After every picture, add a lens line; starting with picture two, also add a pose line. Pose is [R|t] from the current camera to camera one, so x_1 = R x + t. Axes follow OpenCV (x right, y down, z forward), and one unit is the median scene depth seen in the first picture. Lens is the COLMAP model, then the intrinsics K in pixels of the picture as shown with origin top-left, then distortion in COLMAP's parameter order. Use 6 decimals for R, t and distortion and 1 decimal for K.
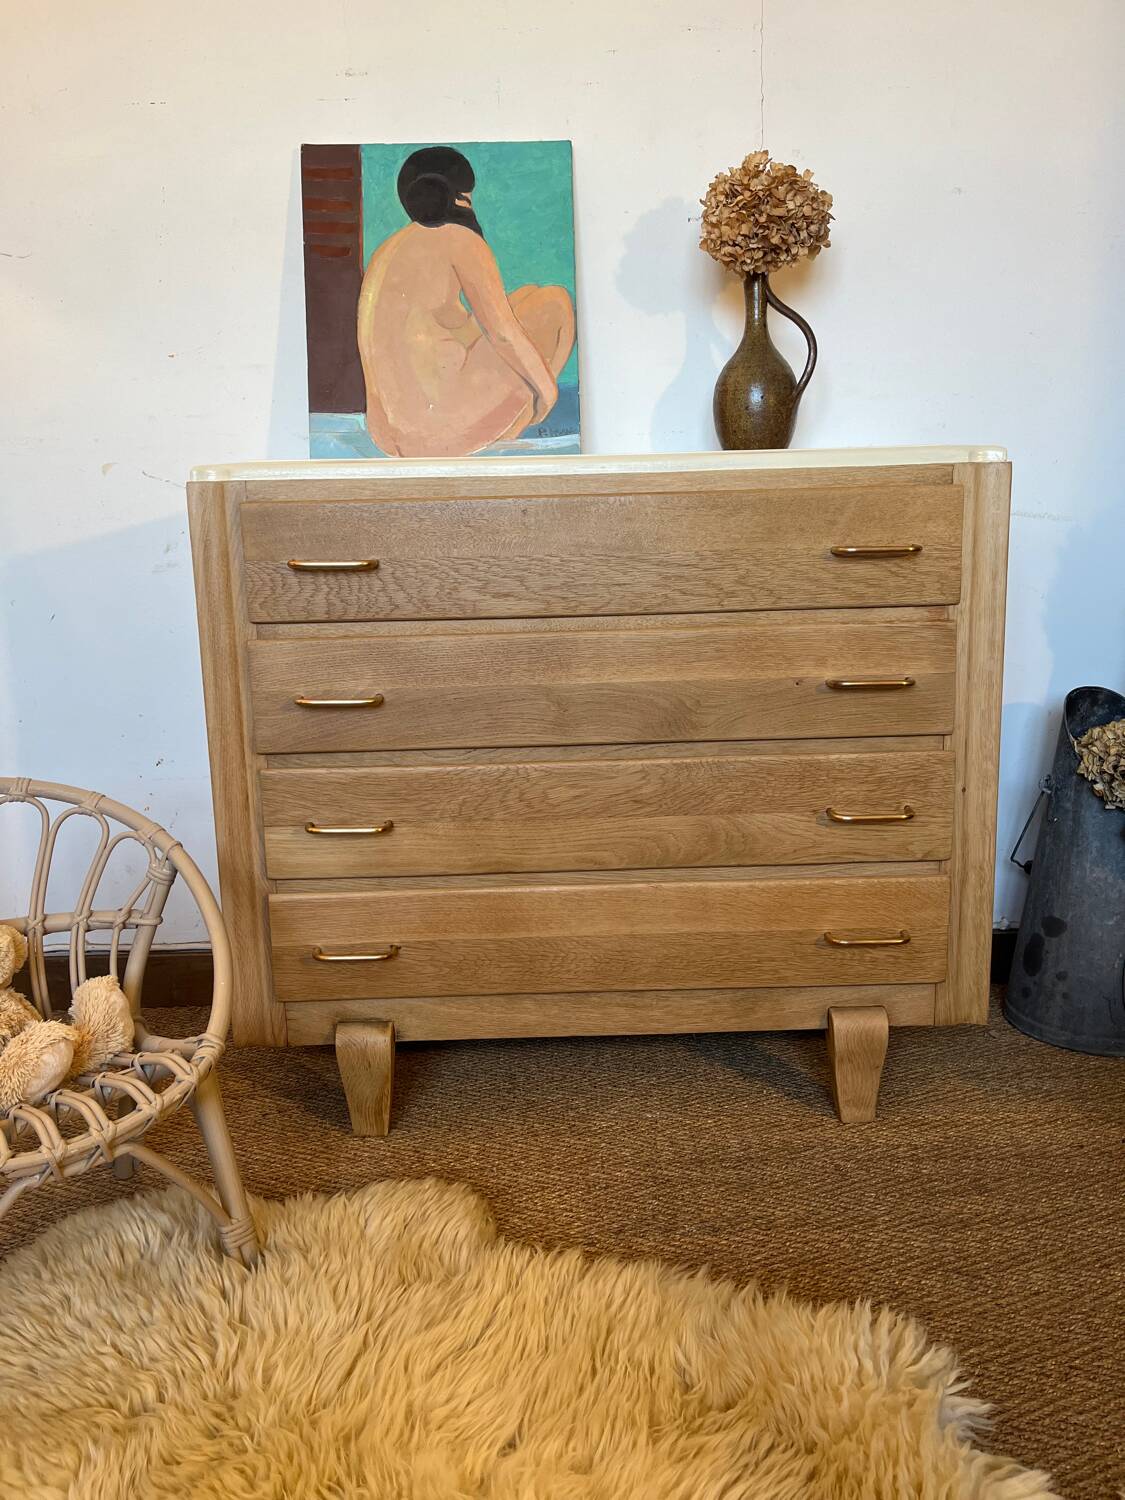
lens RADIAL K [[1064.7, 0, 554.8], [0, 1064.7, 746.8], [0, 0, 1]] dist [0.024727, 0.000289]
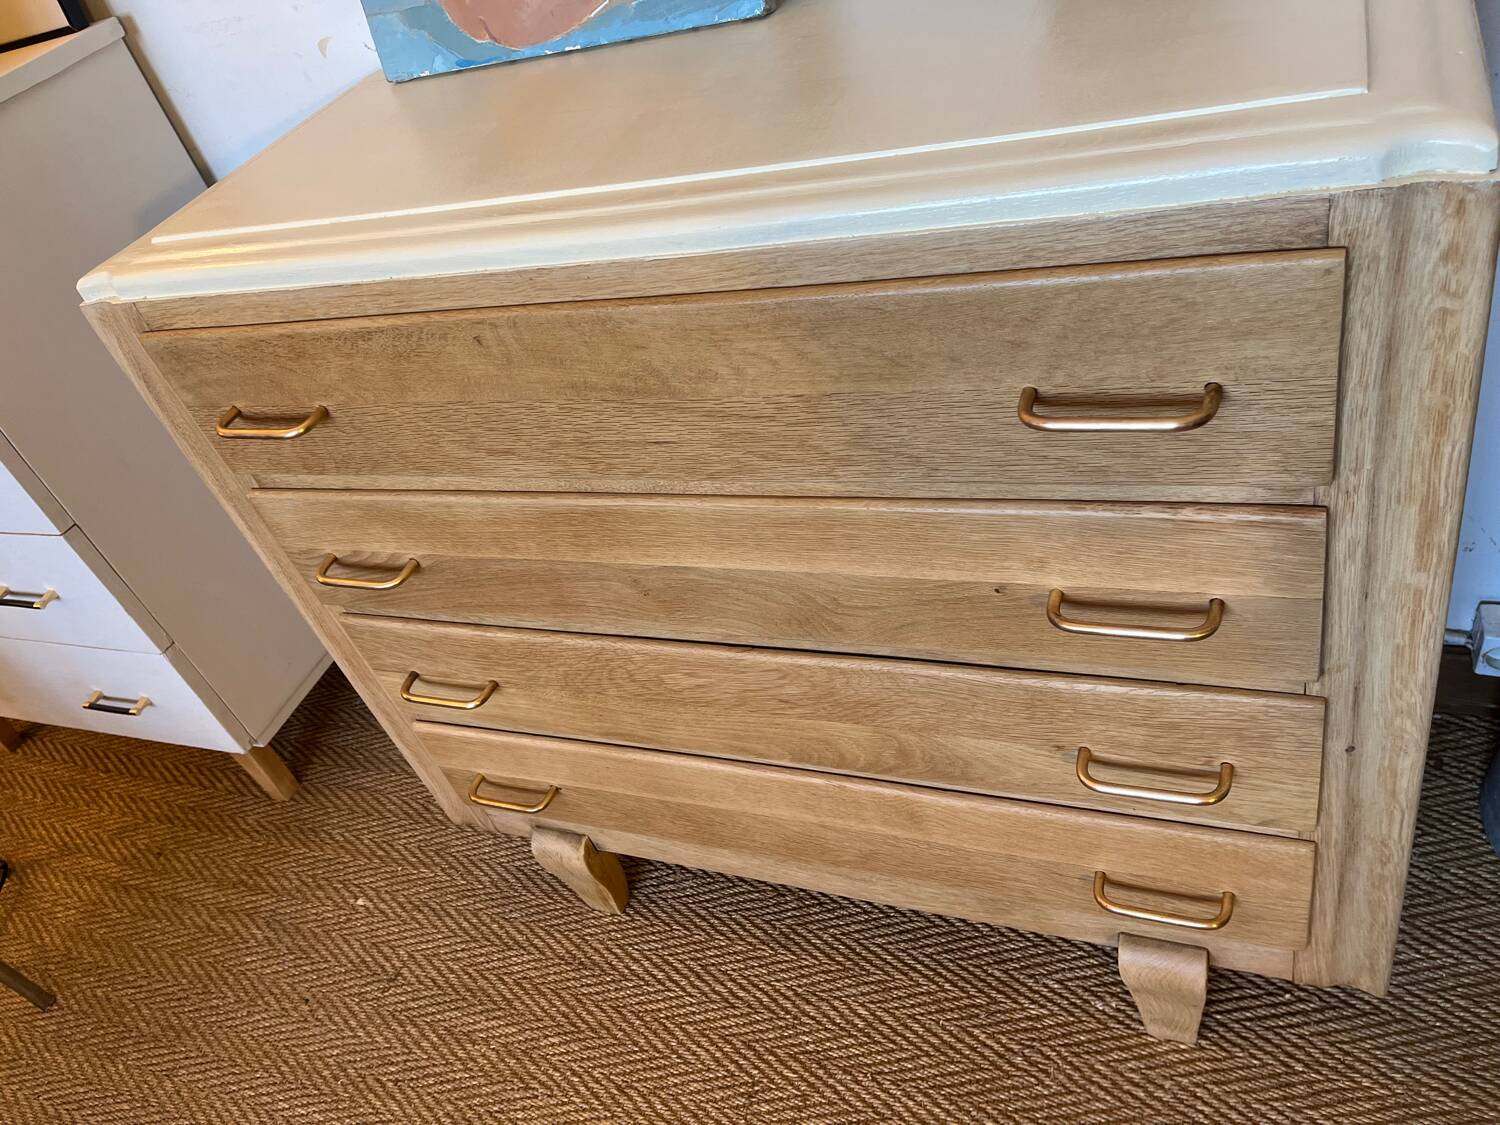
lens RADIAL K [[1142.5, 0, 729.7], [0, 1142.5, 562.1], [0, 0, 1]] dist [0.069799, -0.103771]
pose [[0.892350, 0.071127, -0.445705, 0.361009], [0.189757, 0.836868, 0.513464, -0.395627], [0.409518, -0.542765, 0.733282, 0.508039]]
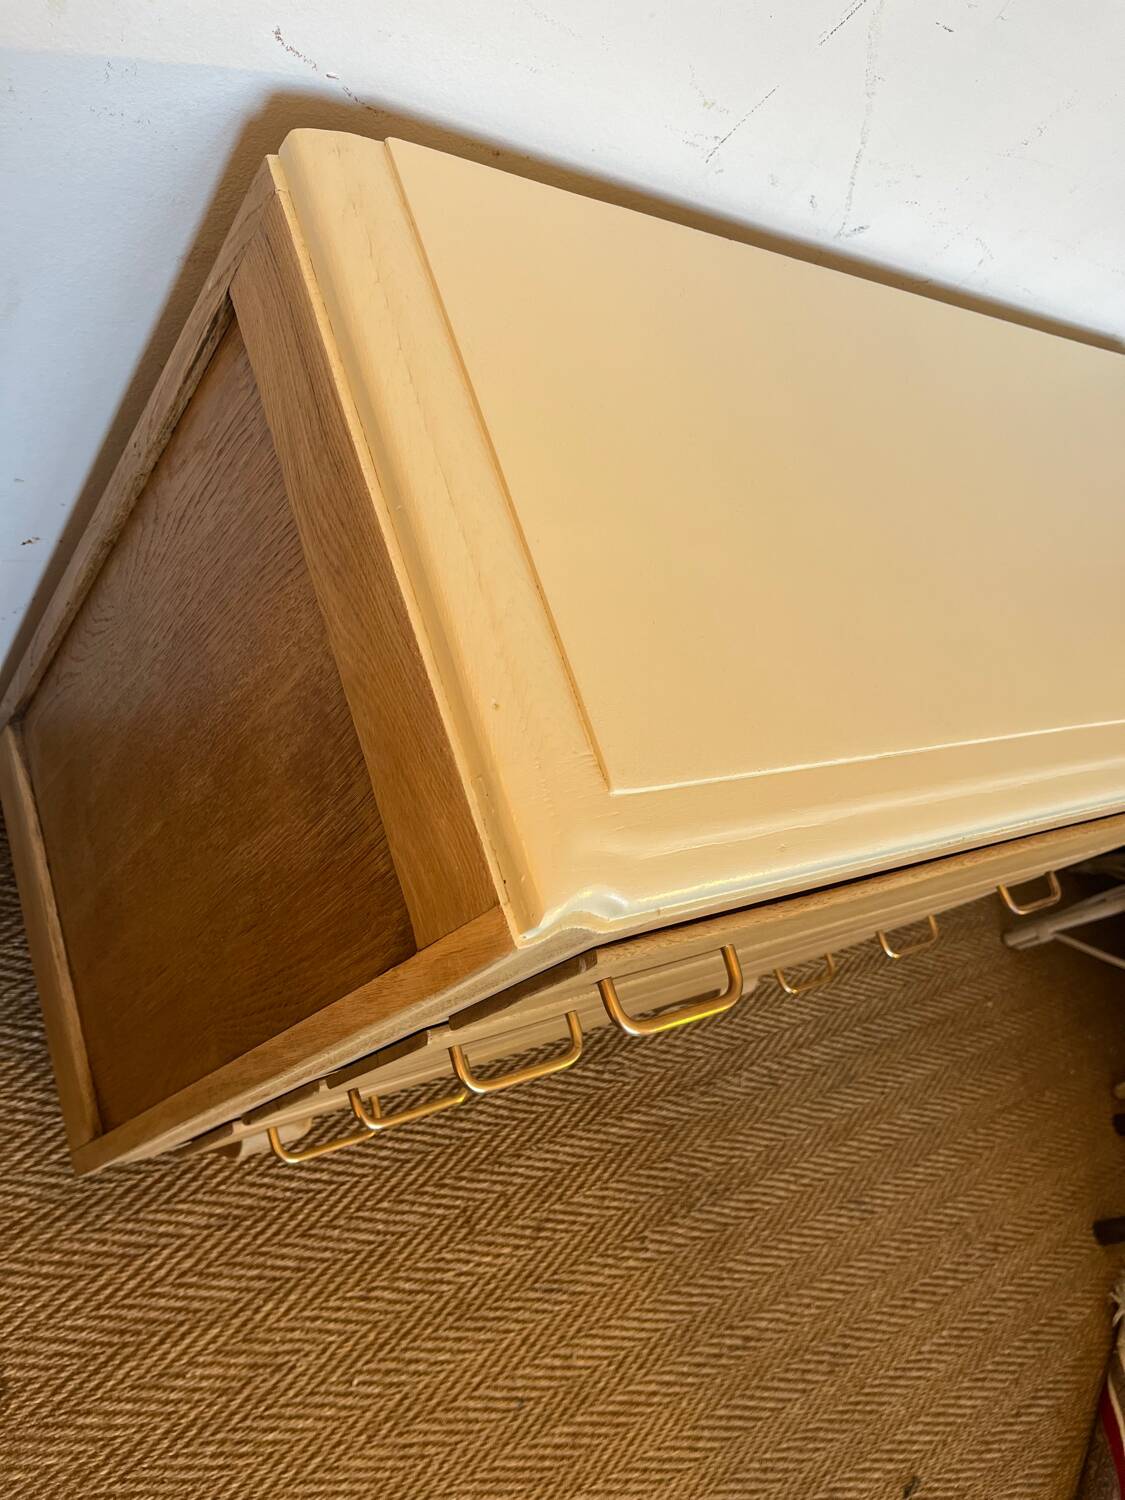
lens RADIAL K [[1142.5, 0, 572.4], [0, 1142.5, 749.0], [0, 0, 1]] dist [0.069799, -0.103771]
pose [[0.756741, -0.056118, 0.651302, -0.540162], [-0.521232, 0.549510, 0.652960, -0.509079], [-0.394540, -0.833600, 0.386586, 0.861618]]
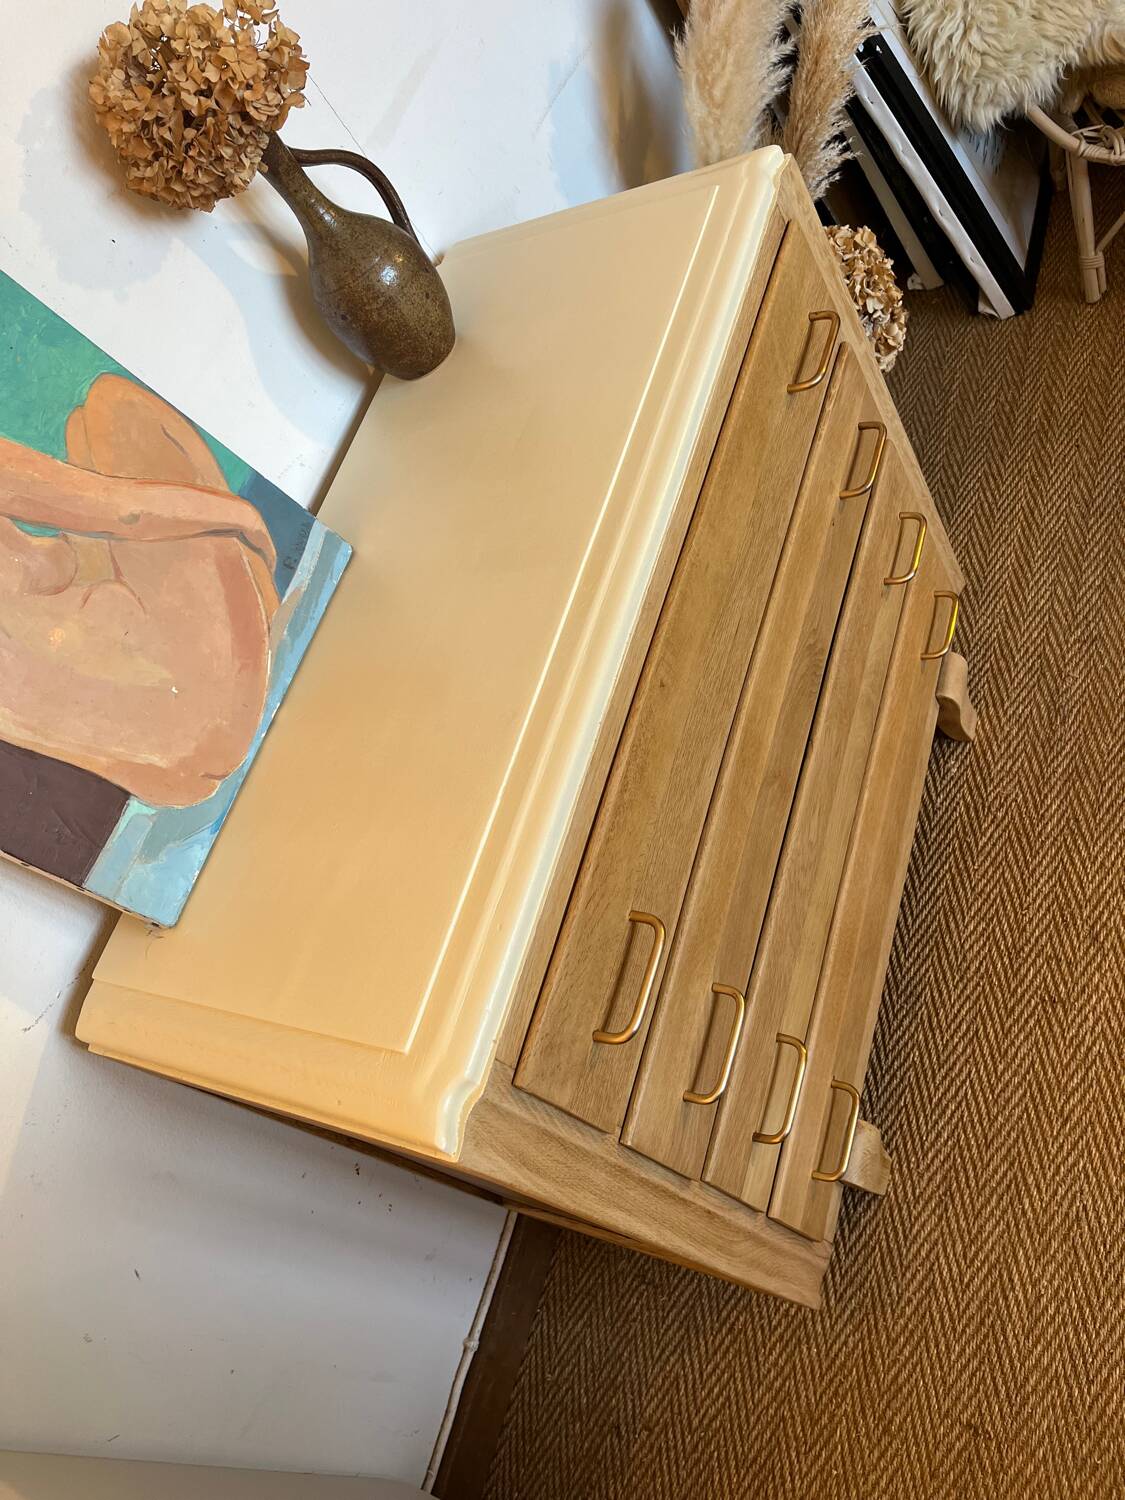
lens RADIAL K [[1142.5, 0, 563.1], [0, 1142.5, 733.7], [0, 0, 1]] dist [0.069799, -0.103771]
pose [[0.326031, -0.854735, 0.403895, -0.360265], [0.611469, 0.516500, 0.599444, -0.654238], [-0.720978, 0.051532, 0.691040, 0.512553]]
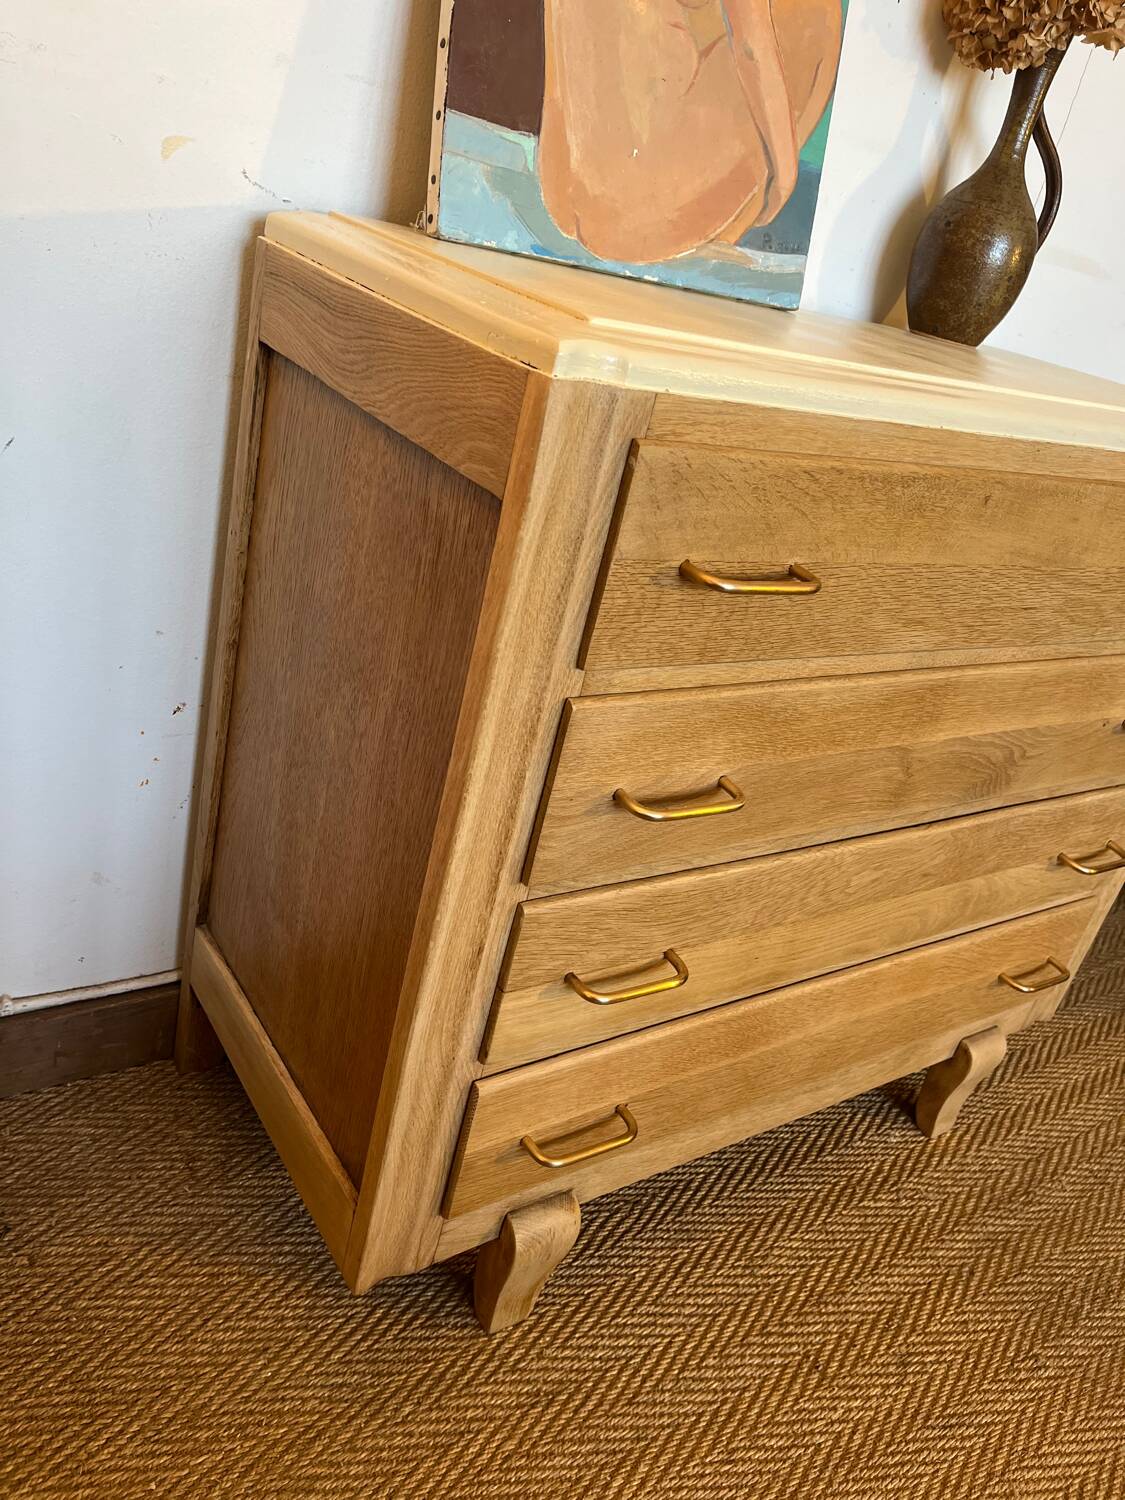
lens RADIAL K [[1142.5, 0, 556.6], [0, 1142.5, 741.5], [0, 0, 1]] dist [0.069799, -0.103771]
pose [[0.809857, -0.052614, 0.584263, -0.598758], [-0.151297, 0.943542, 0.294684, -0.235643], [-0.566781, -0.327049, 0.756174, 0.566414]]
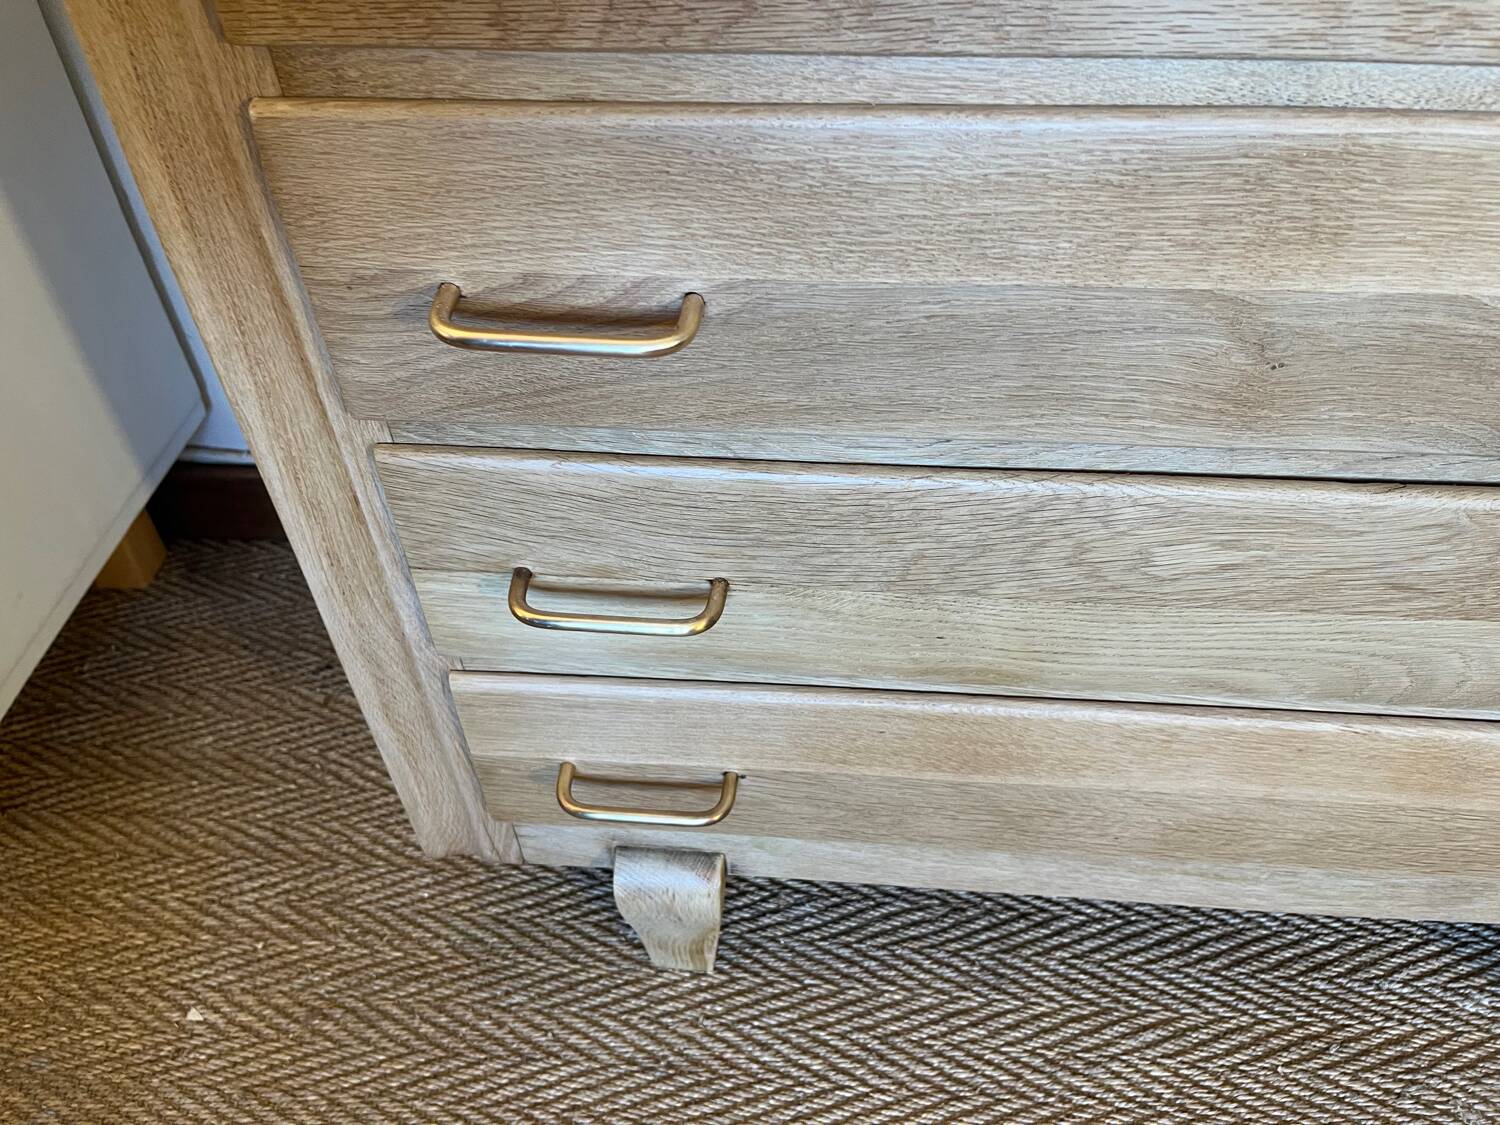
lens RADIAL K [[1142.5, 0, 757.8], [0, 1142.5, 554.5], [0, 0, 1]] dist [0.069799, -0.103771]
pose [[0.995532, 0.070793, -0.062478, -0.116323], [-0.022512, 0.820586, 0.571079, -0.177861], [0.091697, -0.567121, 0.818514, 0.662831]]
